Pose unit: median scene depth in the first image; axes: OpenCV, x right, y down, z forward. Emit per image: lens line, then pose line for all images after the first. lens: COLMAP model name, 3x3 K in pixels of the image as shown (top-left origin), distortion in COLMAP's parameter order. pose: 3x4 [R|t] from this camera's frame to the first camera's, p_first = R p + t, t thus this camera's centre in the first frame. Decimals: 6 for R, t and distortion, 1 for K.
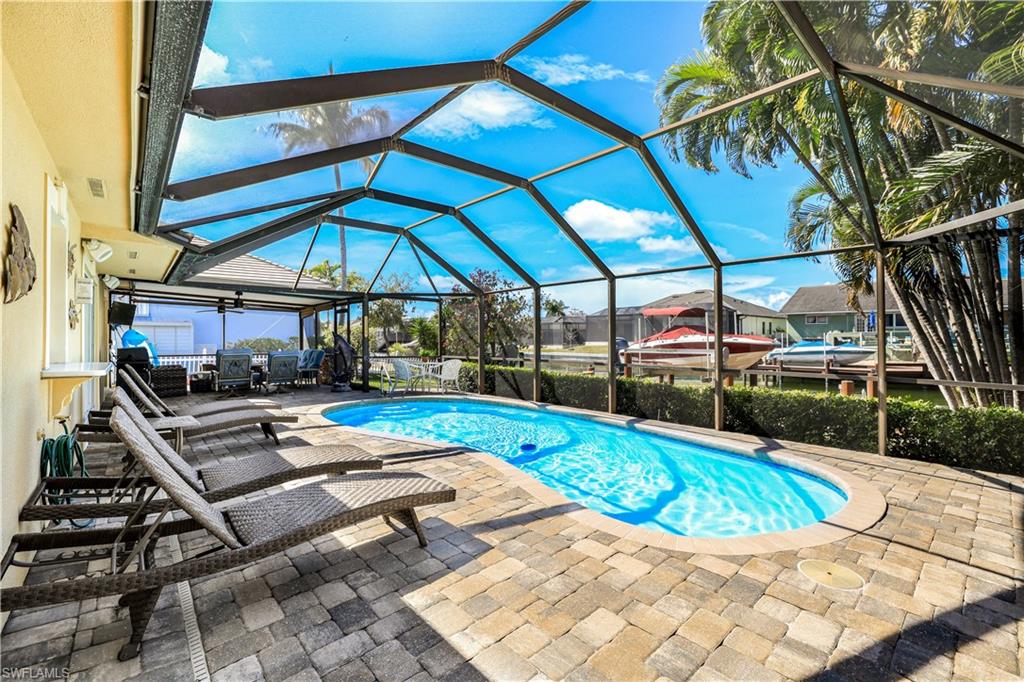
lens RADIAL K [[444.4, 0, 507.9], [0, 444.4, 335.1], [0, 0, 1]] dist [-0.047154, 0.017262]
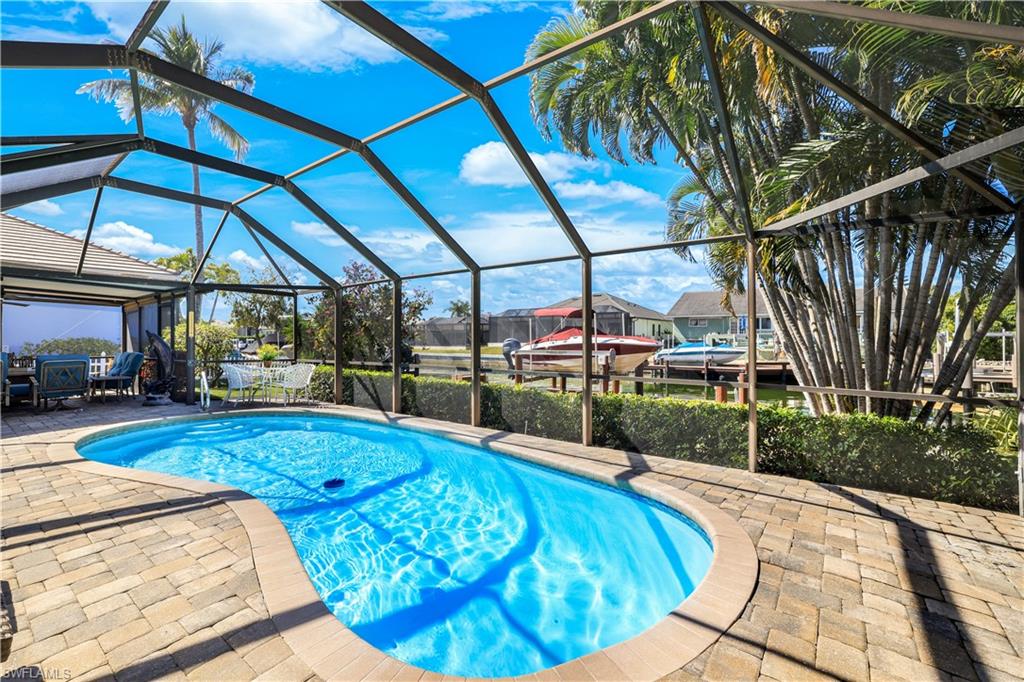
lens RADIAL K [[442.2, 0, 507.0], [0, 442.2, 338.4], [0, 0, 1]] dist [-0.055589, 0.024502]
pose [[0.979564, 0.002320, 0.201120, 0.127464], [-0.003439, 0.999980, 0.005217, 0.000606], [-0.201104, -0.005802, 0.979553, 0.152013]]
